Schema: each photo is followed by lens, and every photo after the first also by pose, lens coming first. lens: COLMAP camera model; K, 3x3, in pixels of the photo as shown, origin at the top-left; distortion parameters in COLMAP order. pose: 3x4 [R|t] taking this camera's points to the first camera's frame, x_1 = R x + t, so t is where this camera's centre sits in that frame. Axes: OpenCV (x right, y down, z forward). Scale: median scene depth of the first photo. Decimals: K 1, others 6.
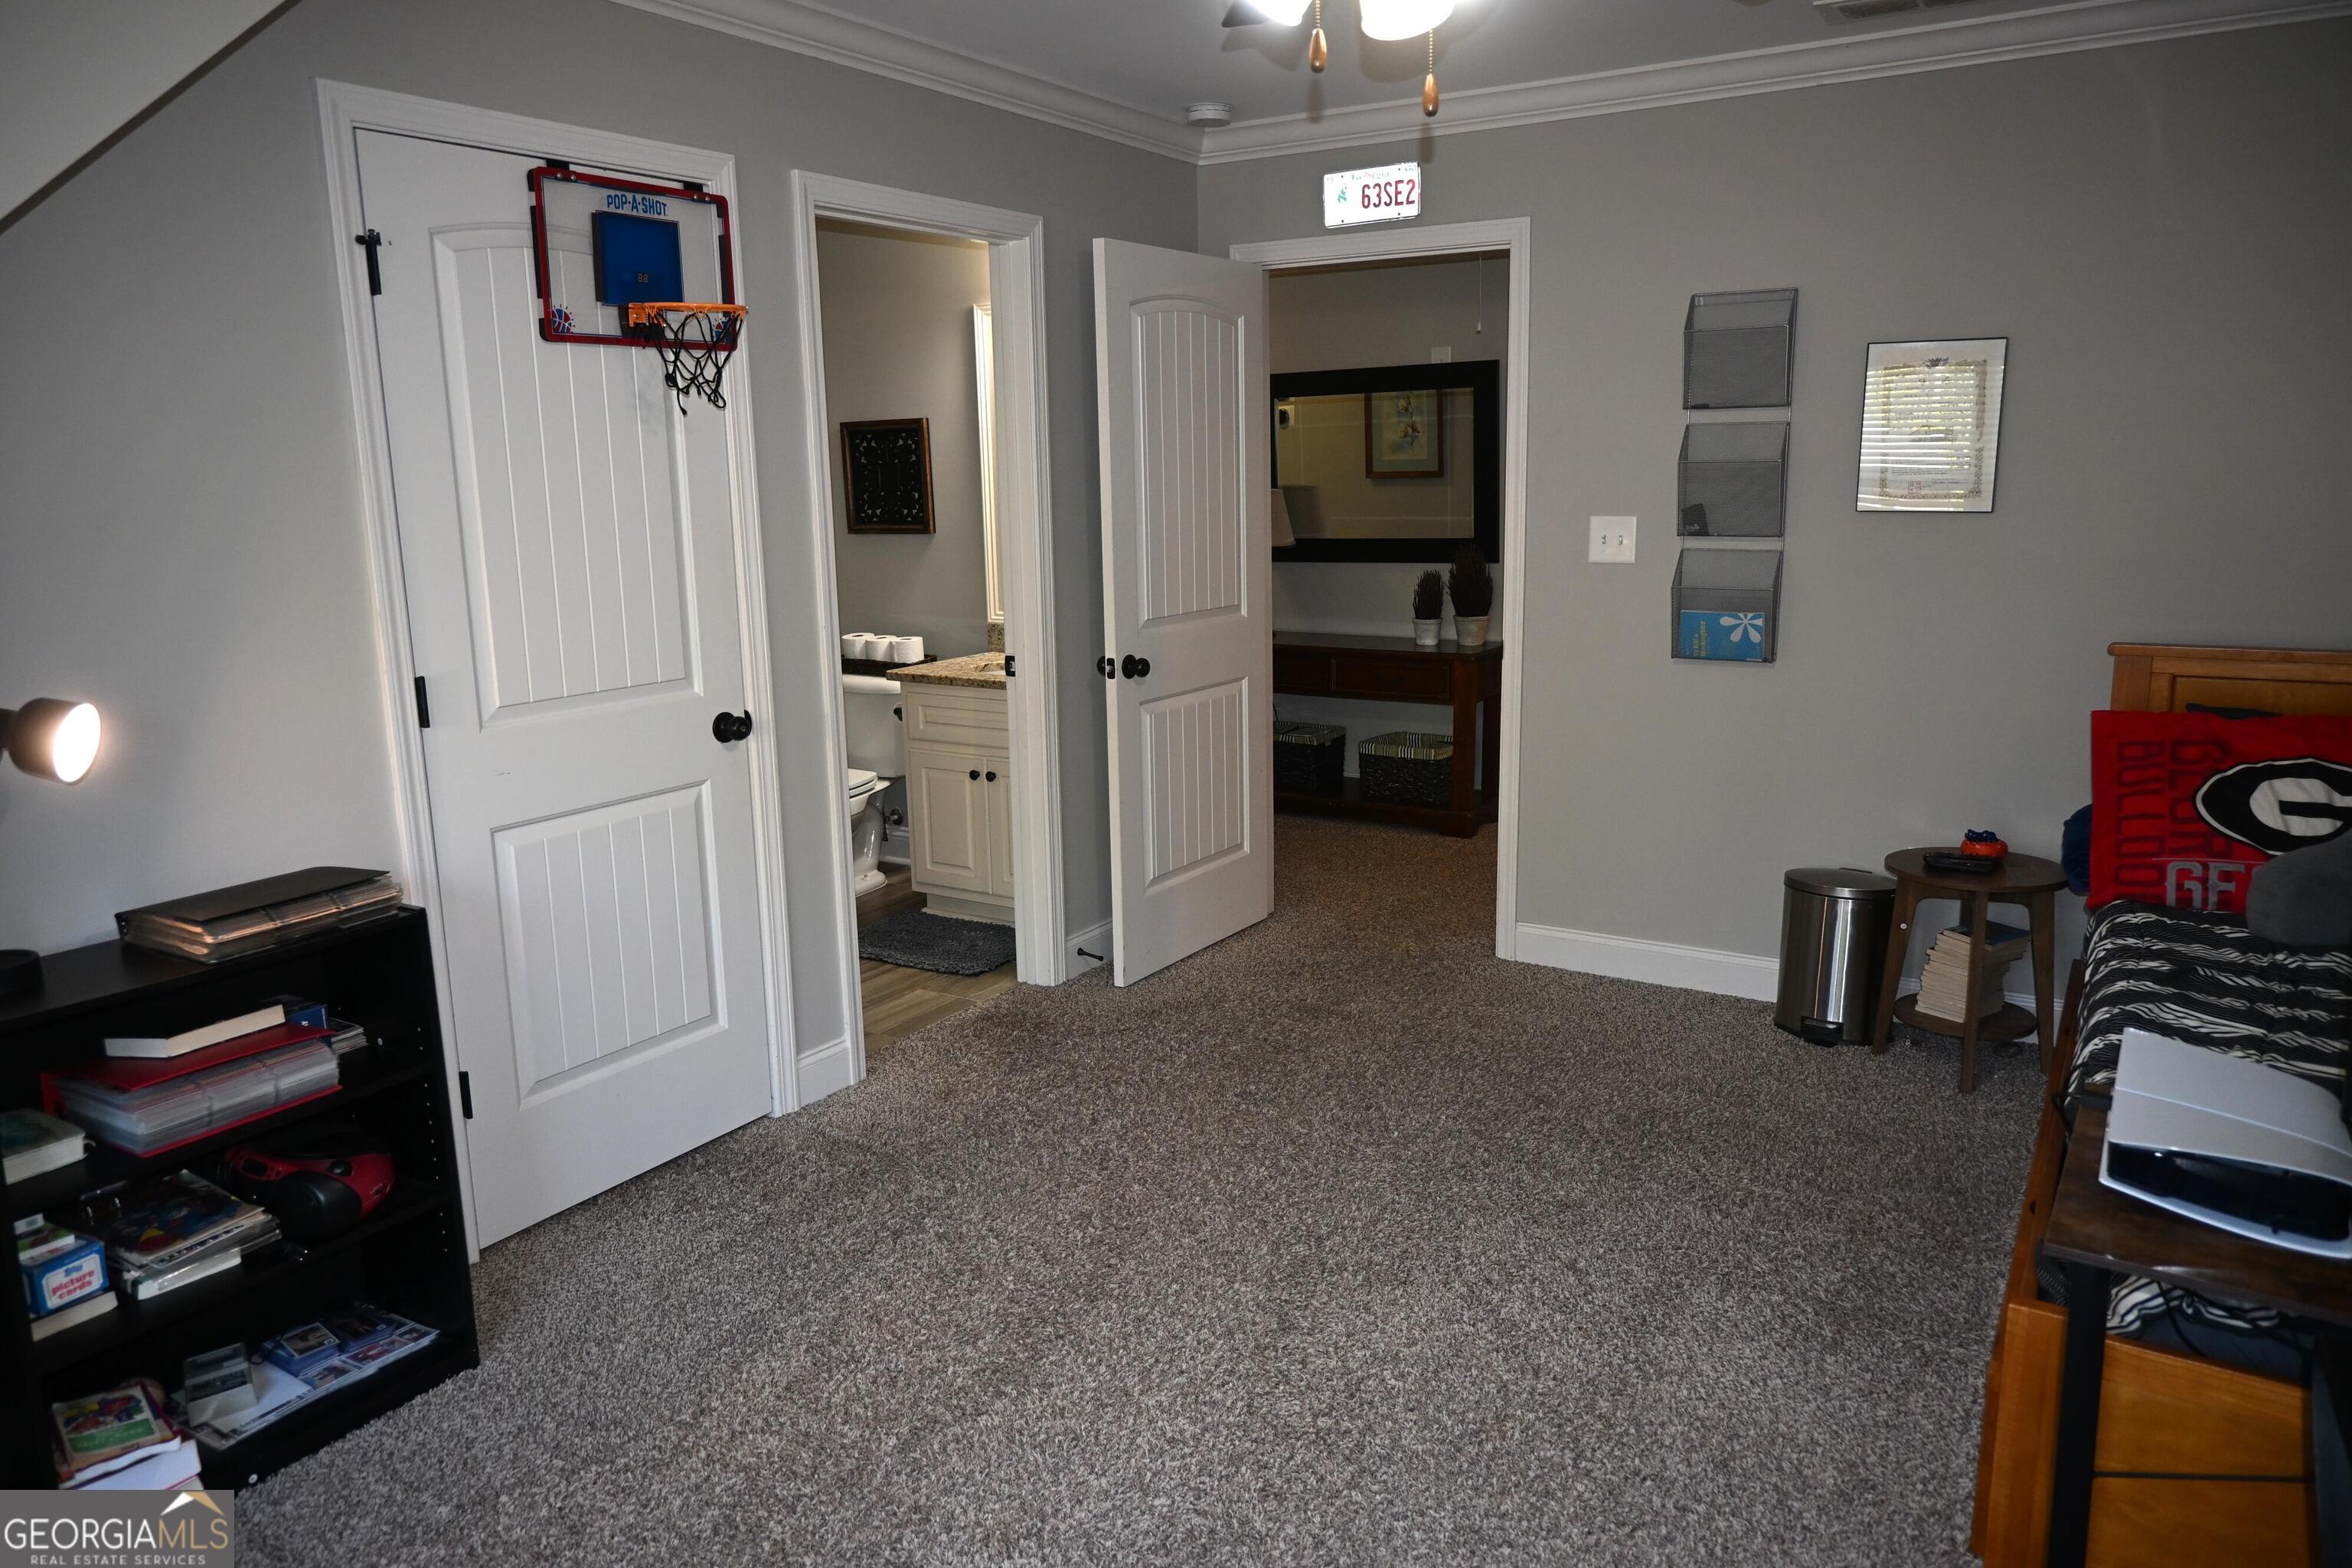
lens RADIAL K [[1610.8, 0, 1172.5], [0, 1610.8, 785.6], [0, 0, 1]] dist [0.031892, 0.000537]
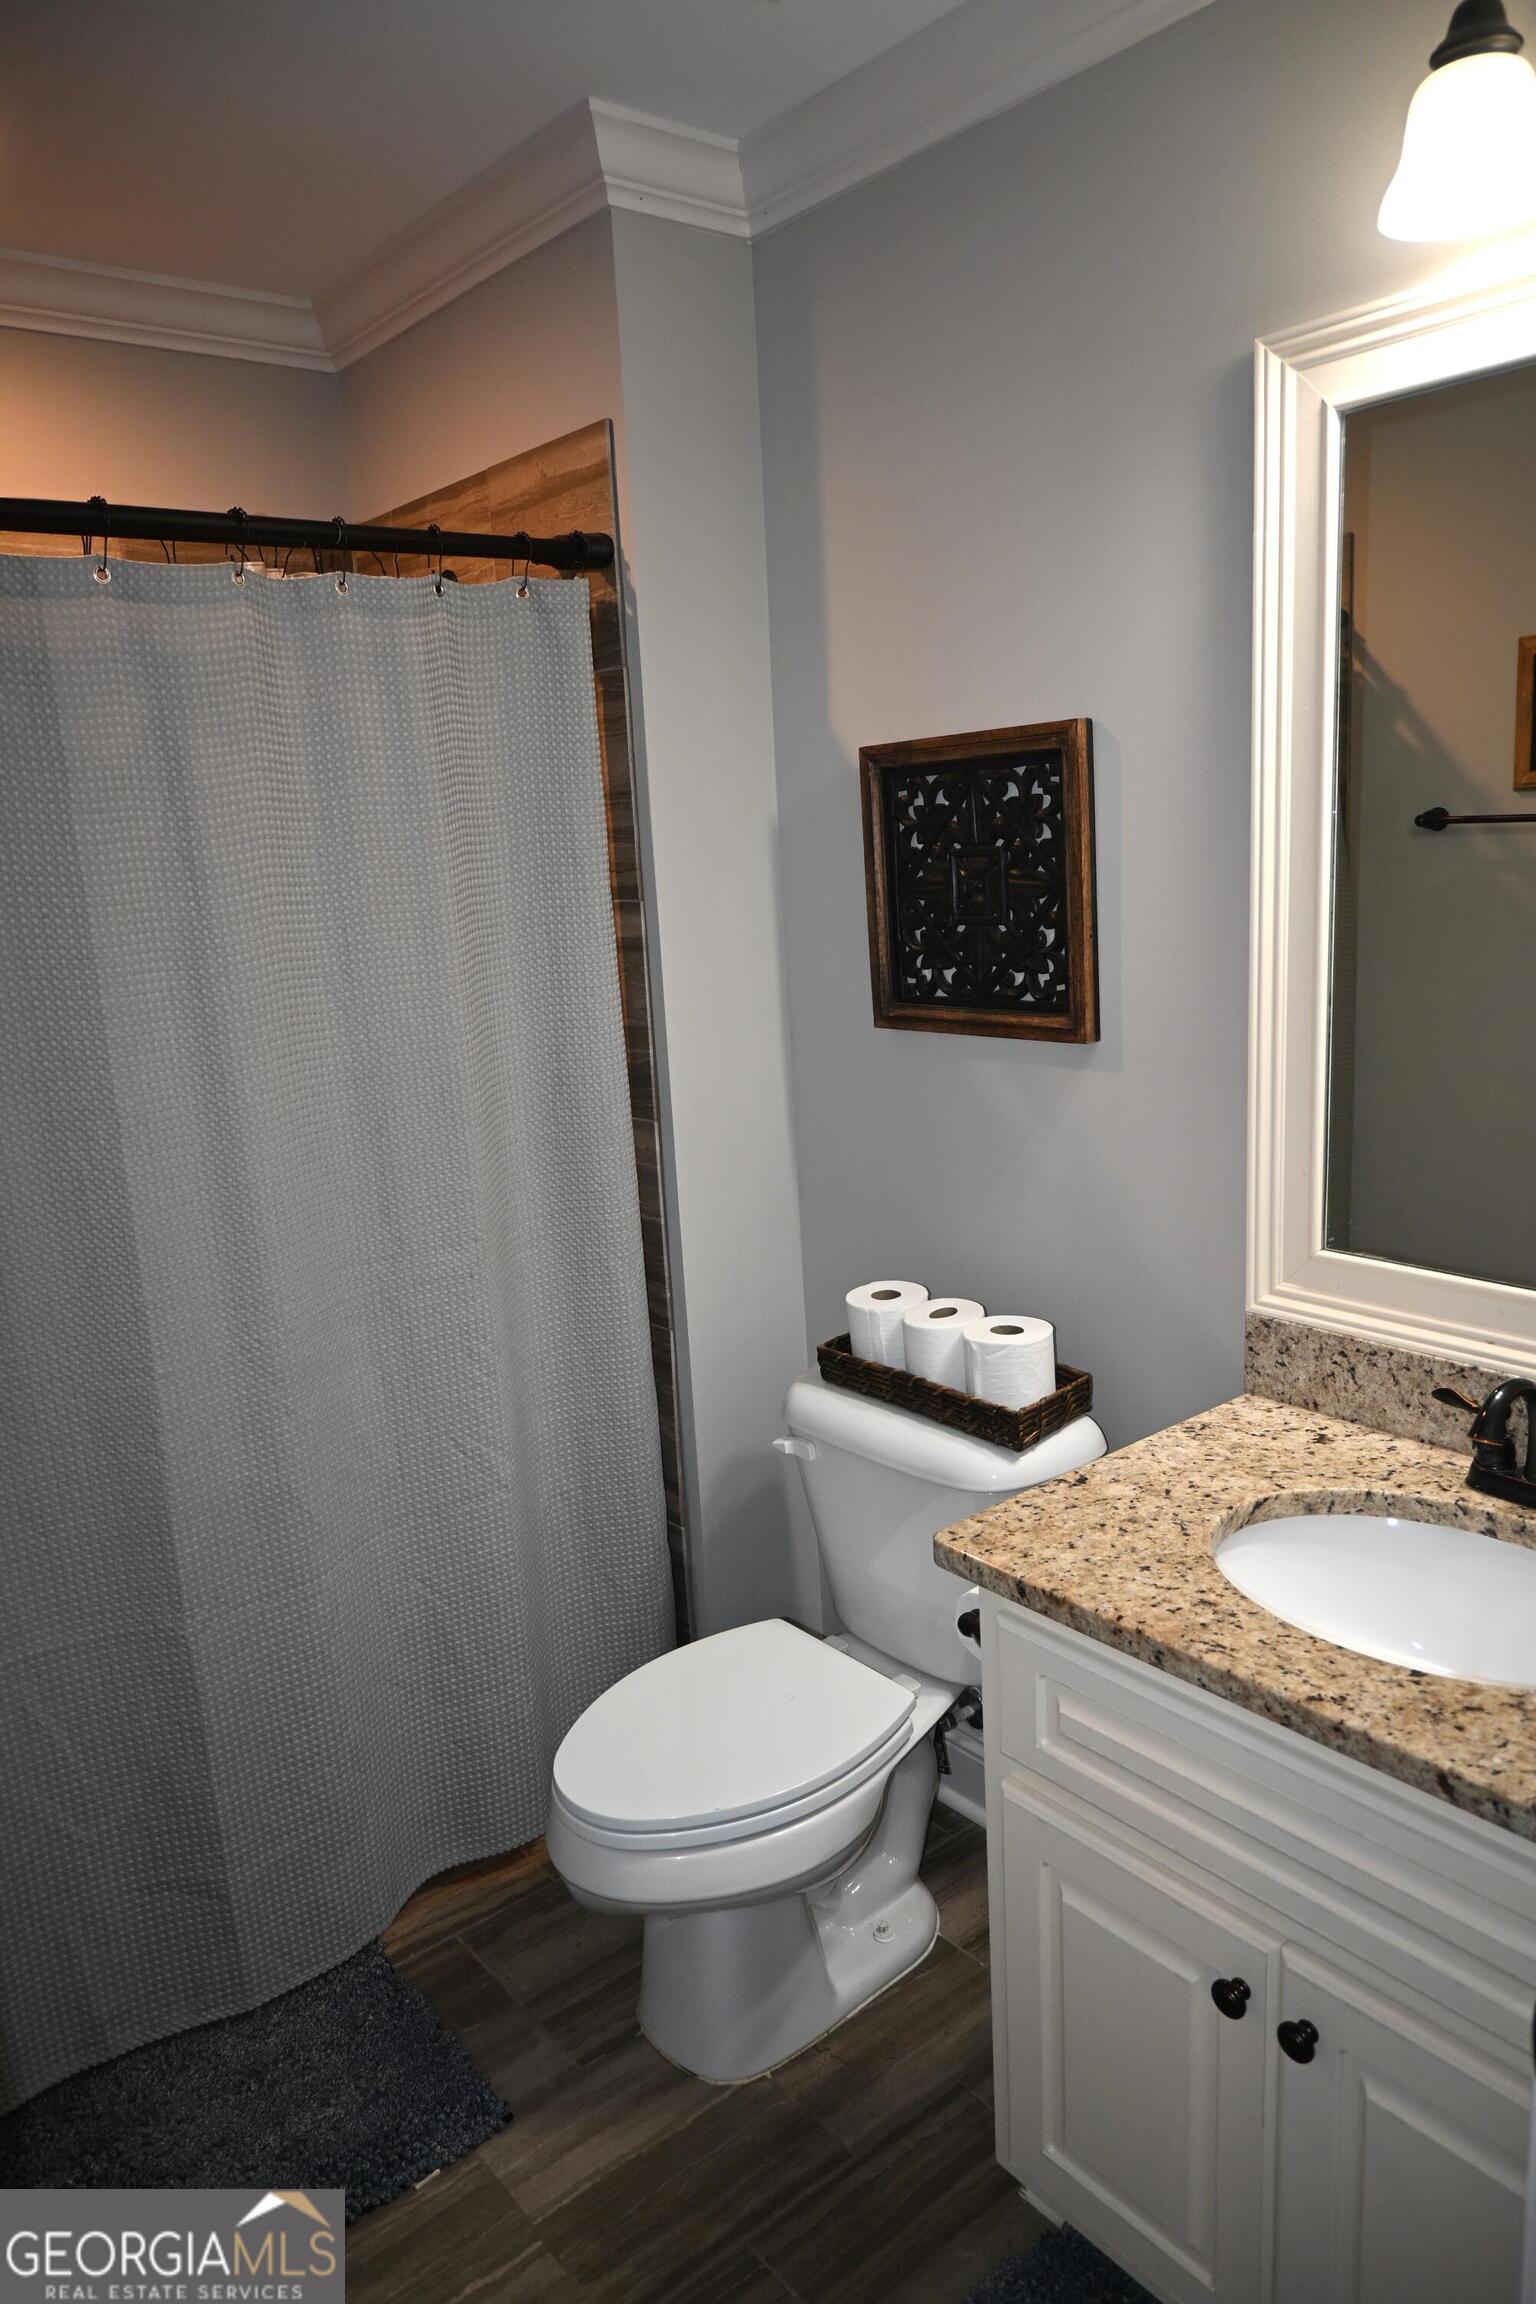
lens RADIAL K [[1464.2, 0, 765.5], [0, 1464.2, 1160.0], [0, 0, 1]] dist [-0.014164, 0.001710]
pose [[0.943147, 0.037664, -0.330236, -0.107989], [-0.028615, 0.999071, 0.032222, -0.137433], [0.331143, -0.020940, 0.943348, 0.664097]]
